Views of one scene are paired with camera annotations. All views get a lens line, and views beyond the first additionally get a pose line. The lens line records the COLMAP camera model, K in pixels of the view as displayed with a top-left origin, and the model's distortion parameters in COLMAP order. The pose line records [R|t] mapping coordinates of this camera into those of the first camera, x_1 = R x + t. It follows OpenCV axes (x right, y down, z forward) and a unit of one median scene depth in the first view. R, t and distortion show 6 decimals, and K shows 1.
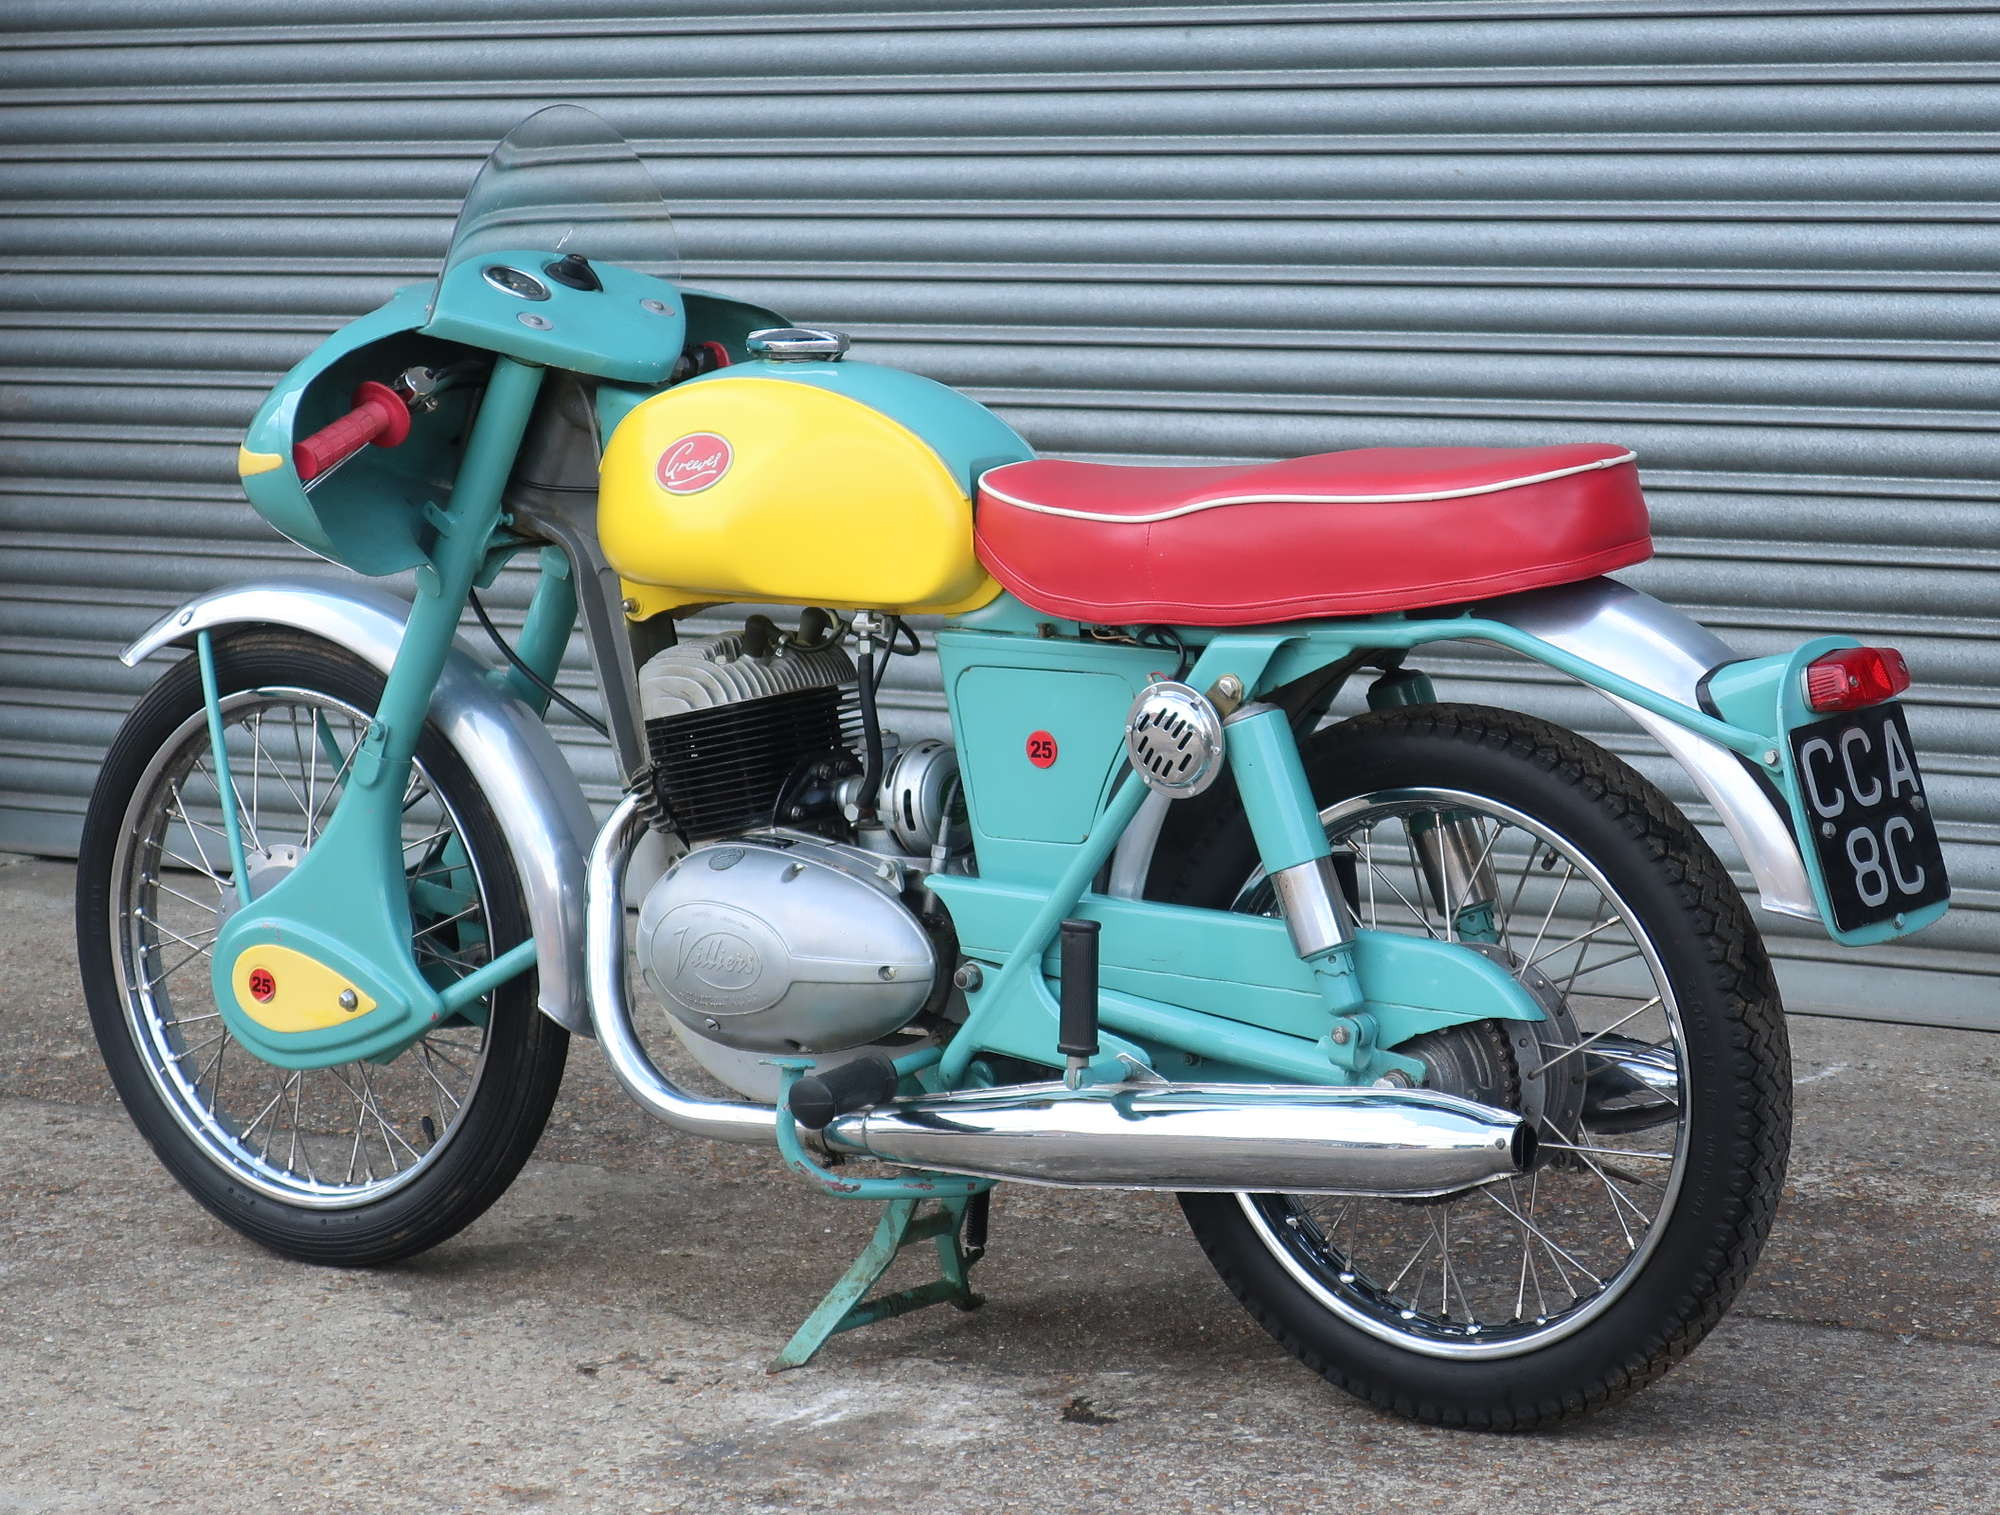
lens RADIAL K [[6464.0, 0, 1000.0], [0, 6464.0, 757.5], [0, 0, 1]] dist [0.046581, -2.843700]
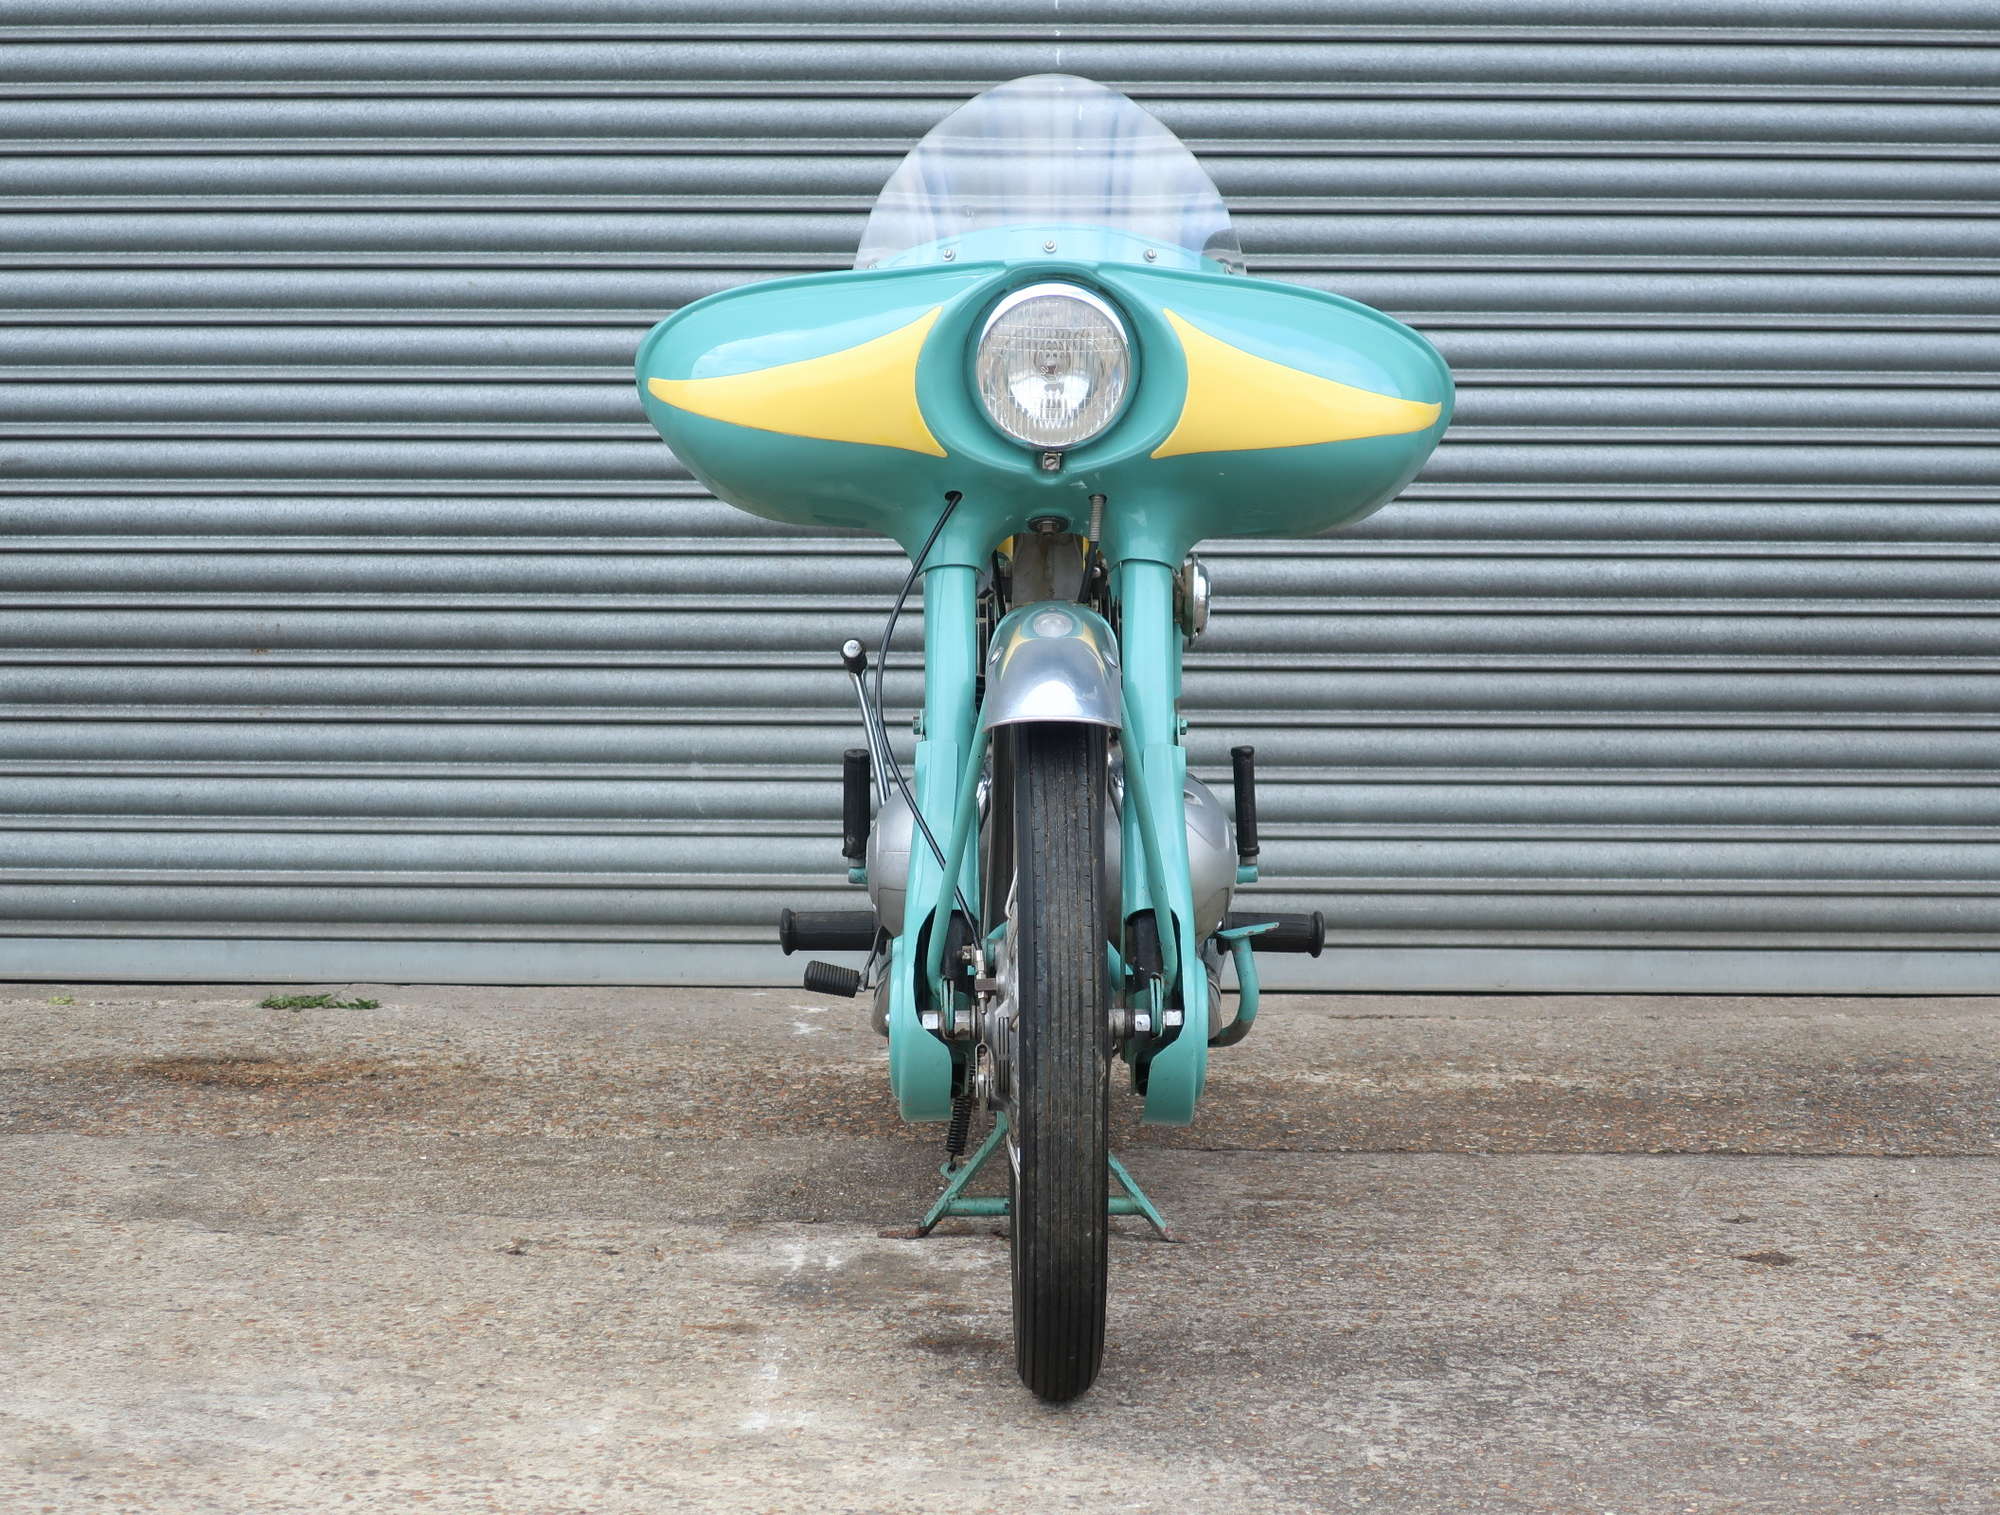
lens RADIAL K [[5073.4, 0, 1000.0], [0, 5073.4, 757.5], [0, 0, 1]] dist [-0.010269, -2.191804]
pose [[0.805529, -0.004430, 0.592539, -0.505526], [0.048318, 0.997133, -0.058231, 0.067091], [-0.590583, 0.075537, 0.803434, 0.277708]]
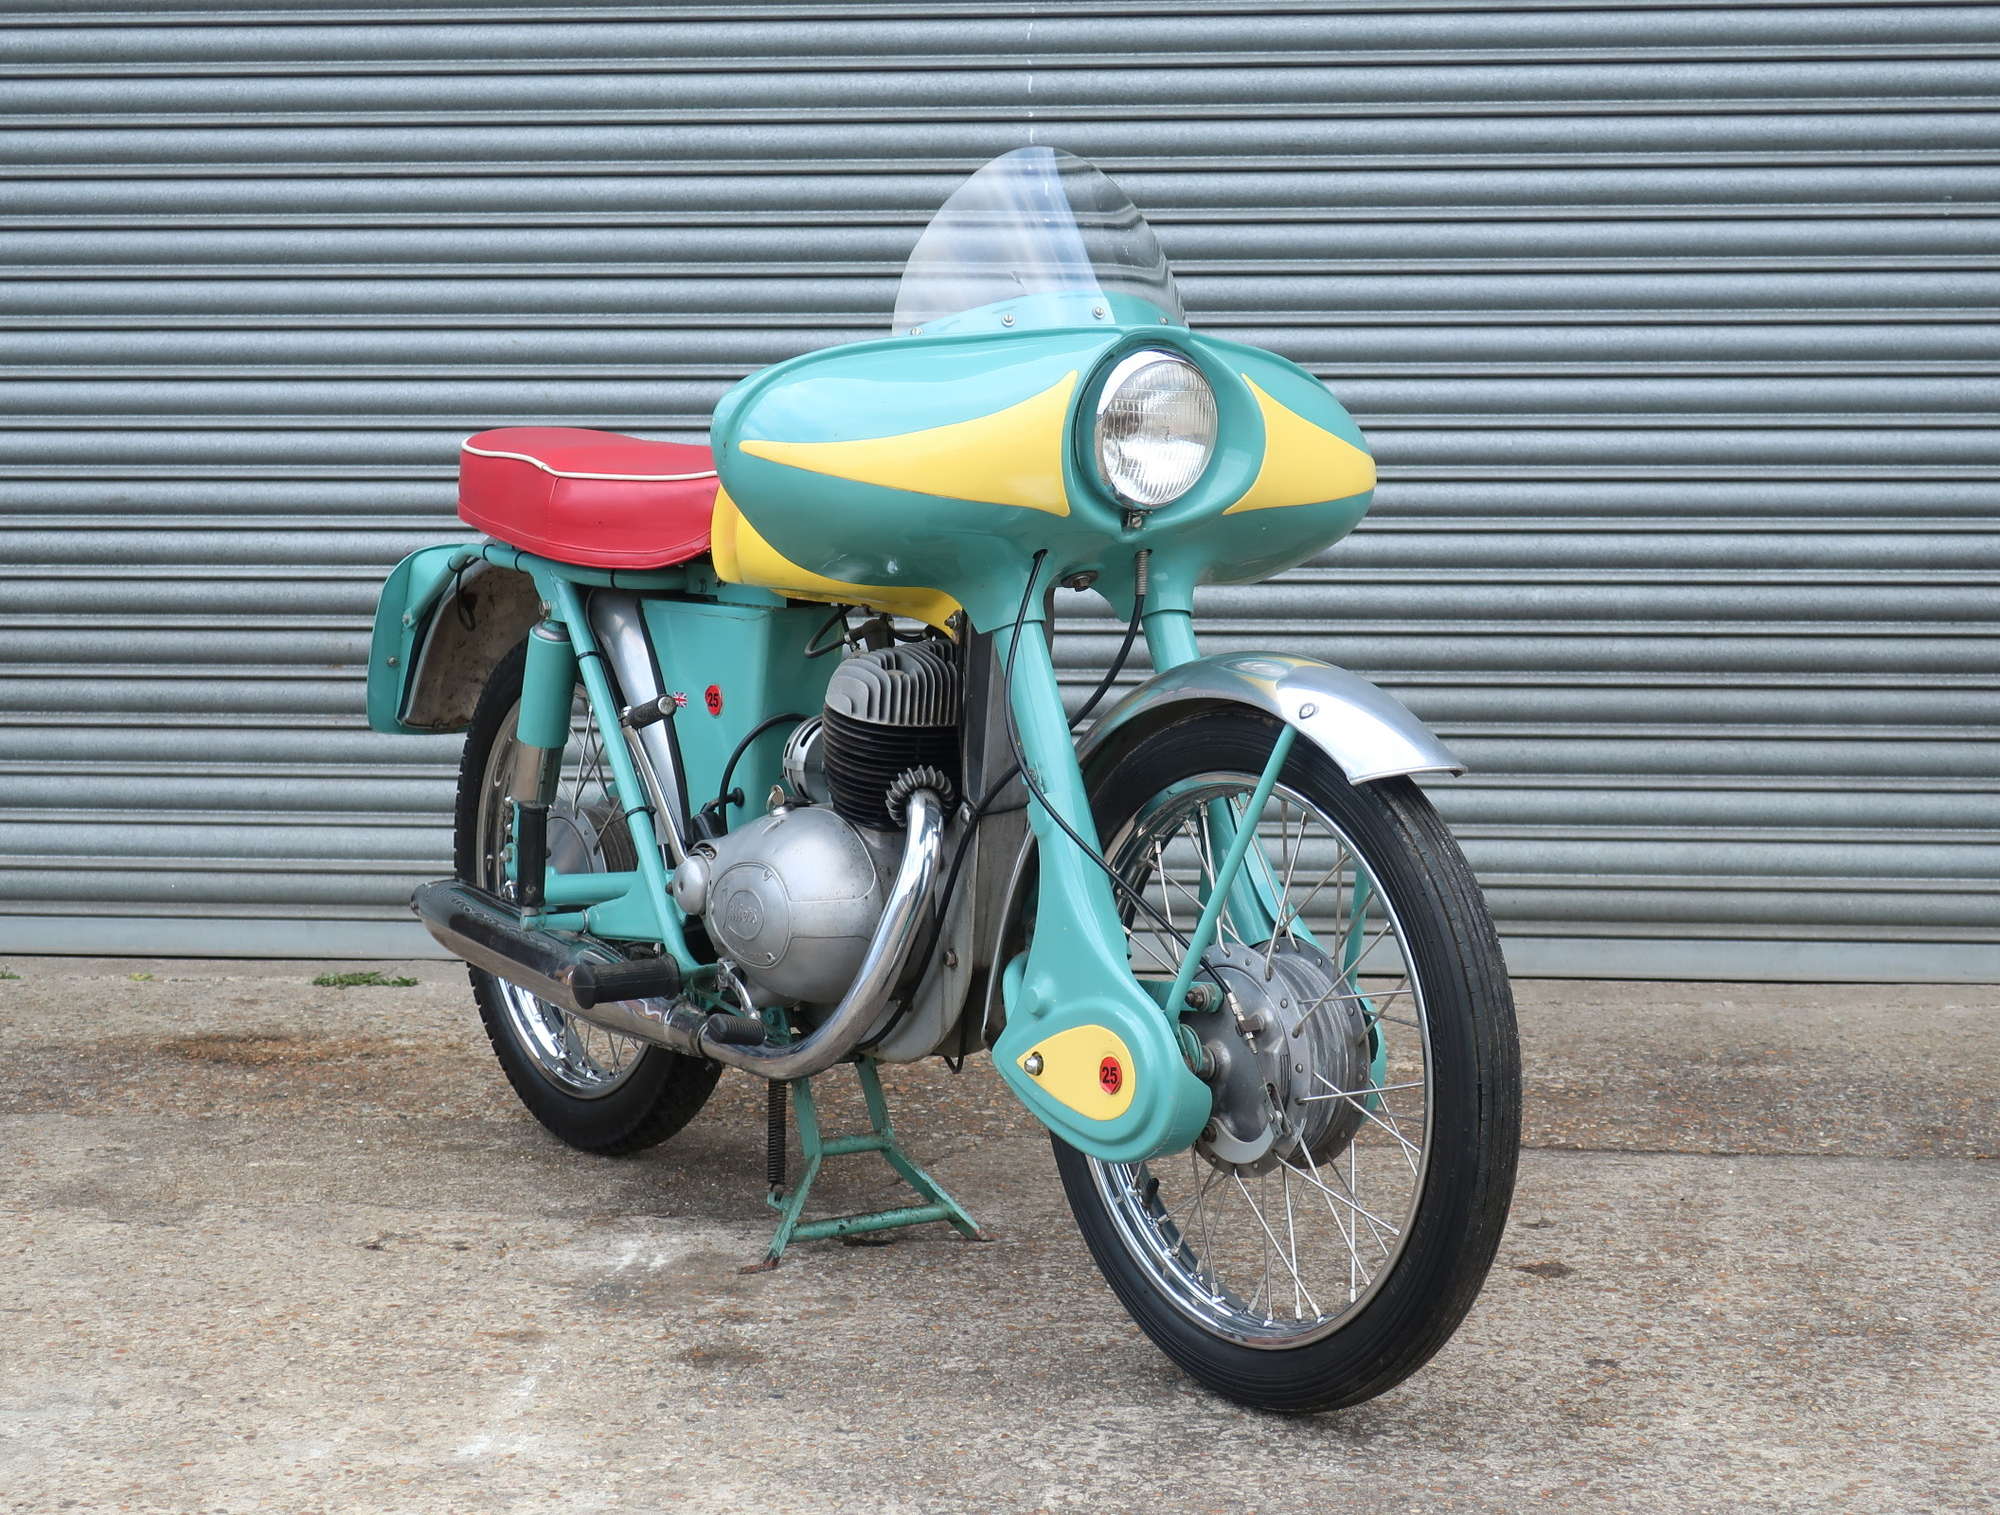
lens RADIAL K [[3987.6, 0, 1000.0], [0, 3987.6, 757.5], [0, 0, 1]] dist [0.028692, -0.299948]
pose [[0.853973, -0.010439, 0.520213, -0.344591], [0.041203, 0.998016, -0.047611, 0.046911], [-0.518684, 0.062093, 0.852708, 0.335026]]
